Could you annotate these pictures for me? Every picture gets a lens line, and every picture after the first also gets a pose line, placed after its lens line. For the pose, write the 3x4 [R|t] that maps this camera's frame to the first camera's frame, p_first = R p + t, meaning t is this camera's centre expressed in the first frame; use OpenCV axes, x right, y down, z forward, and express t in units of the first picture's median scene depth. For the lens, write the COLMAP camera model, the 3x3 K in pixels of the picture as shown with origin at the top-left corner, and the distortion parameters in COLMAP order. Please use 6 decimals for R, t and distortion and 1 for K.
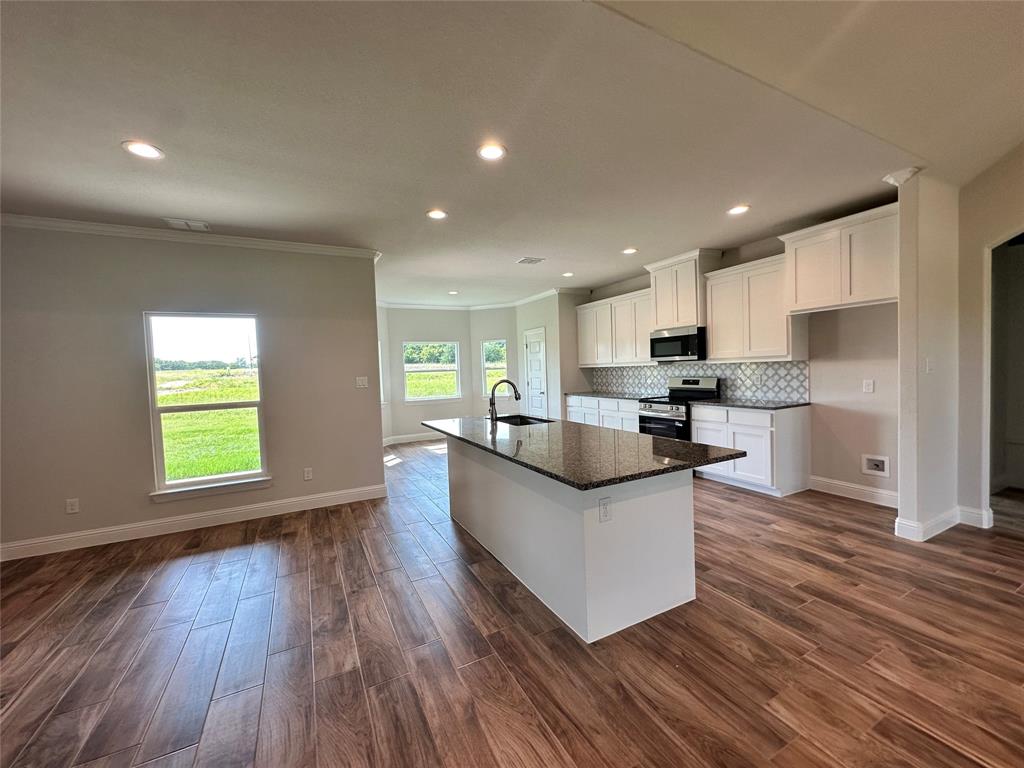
lens RADIAL K [[409.5, 0, 511.4], [0, 409.5, 383.3], [0, 0, 1]] dist [-0.001025, 0.000599]
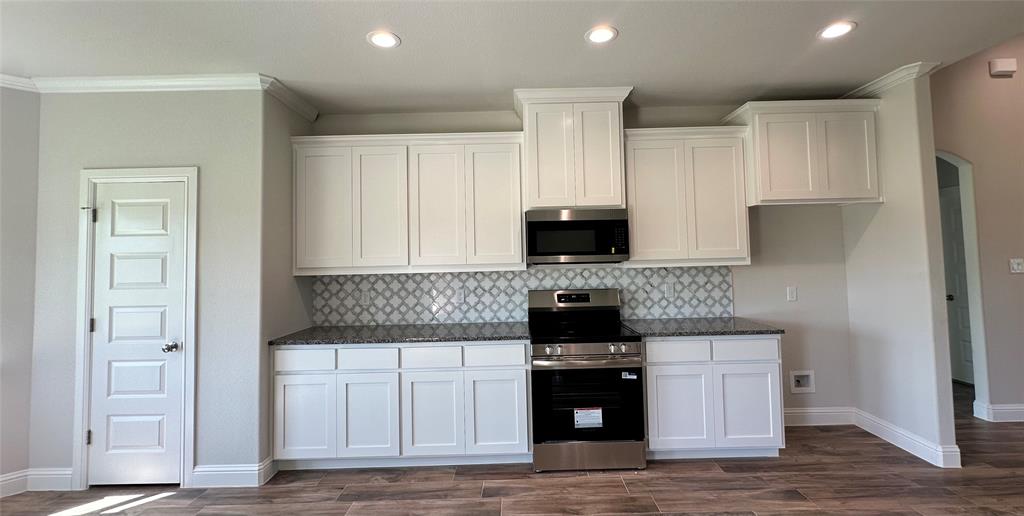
lens RADIAL K [[403.6, 0, 514.1], [0, 403.6, 243.7], [0, 0, 1]] dist [-0.000461, -0.000011]
pose [[0.456705, 0.063705, 0.887335, -0.162432], [0.039323, 0.995012, -0.091674, -0.035244], [-0.888749, 0.076761, 0.451922, 0.873645]]
